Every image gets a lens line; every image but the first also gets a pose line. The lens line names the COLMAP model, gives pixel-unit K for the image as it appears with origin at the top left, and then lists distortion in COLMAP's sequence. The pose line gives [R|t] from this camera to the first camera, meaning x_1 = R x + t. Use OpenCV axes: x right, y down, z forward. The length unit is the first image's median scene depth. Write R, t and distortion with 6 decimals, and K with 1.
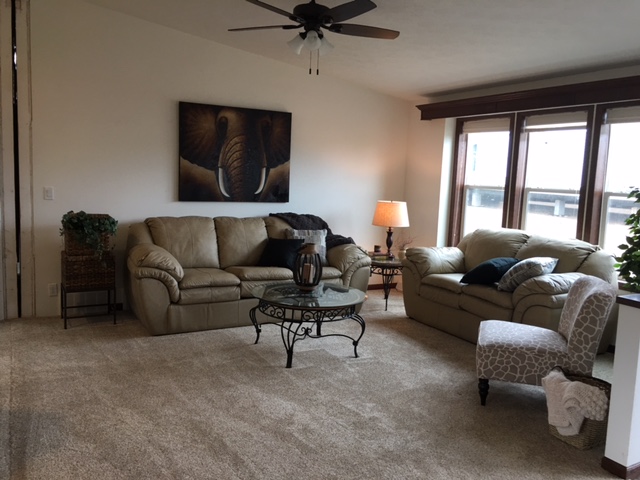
lens RADIAL K [[543.3, 0, 318.0], [0, 543.3, 238.4], [0, 0, 1]] dist [-0.009643, -0.006503]
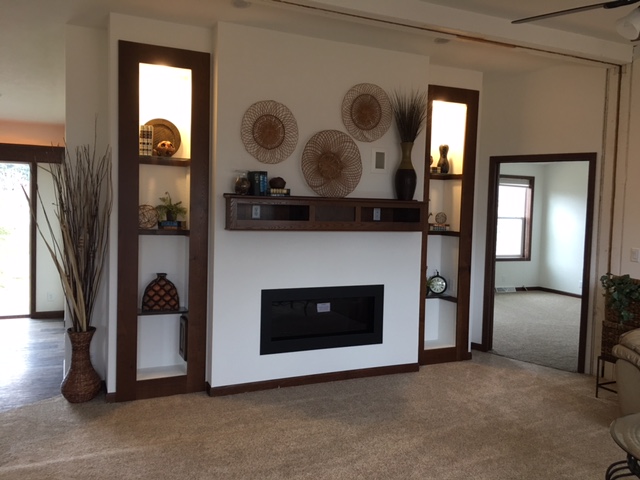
lens RADIAL K [[543.3, 0, 318.2], [0, 543.3, 239.0], [0, 0, 1]] dist [-0.009643, -0.006503]
pose [[-0.079218, 0.020534, -0.996646, 0.605055], [-0.156717, 0.987099, 0.032794, -0.070611], [0.984461, 0.158789, -0.074978, 0.670359]]
